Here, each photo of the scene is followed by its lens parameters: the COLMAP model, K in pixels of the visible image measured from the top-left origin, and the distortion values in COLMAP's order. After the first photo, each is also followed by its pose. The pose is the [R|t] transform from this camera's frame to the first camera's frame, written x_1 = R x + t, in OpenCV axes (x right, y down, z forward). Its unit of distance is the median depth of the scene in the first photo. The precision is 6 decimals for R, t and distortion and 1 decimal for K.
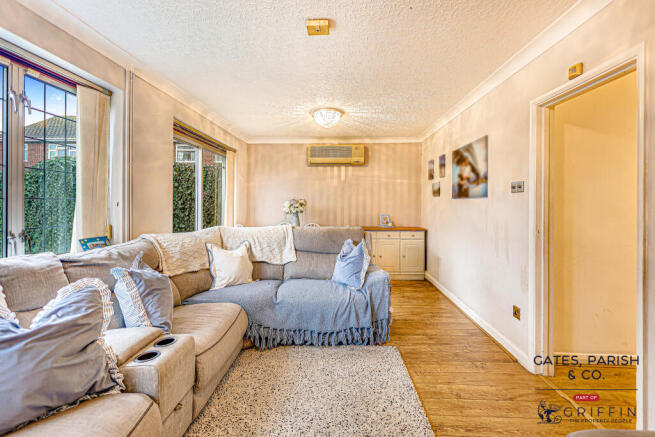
lens RADIAL K [[308.9, 0, 326.7], [0, 308.9, 203.3], [0, 0, 1]] dist [0.002789, -0.000626]
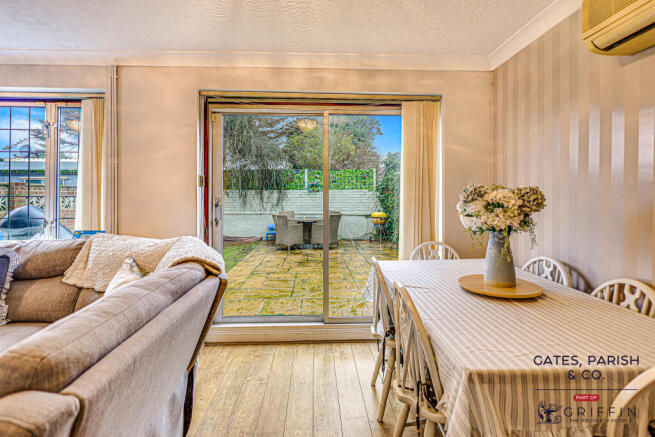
lens RADIAL K [[308.9, 0, 328.9], [0, 308.9, 195.7], [0, 0, 1]] dist [0.002789, -0.000626]
pose [[0.089034, -0.003661, -0.996022, 0.313046], [-0.001588, 0.999991, -0.003818, -0.007299], [0.996027, 0.001921, 0.089027, 1.237548]]
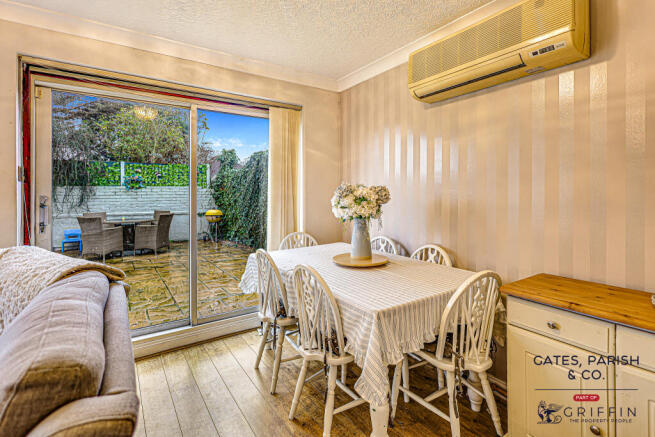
lens RADIAL K [[308.9, 0, 327.8], [0, 308.9, 192.5], [0, 0, 1]] dist [0.002789, -0.000626]
pose [[0.596931, -0.005948, -0.802271, 0.333867], [0.004383, 0.999982, -0.004153, -0.006511], [0.802281, -0.001037, 0.596946, 1.101041]]
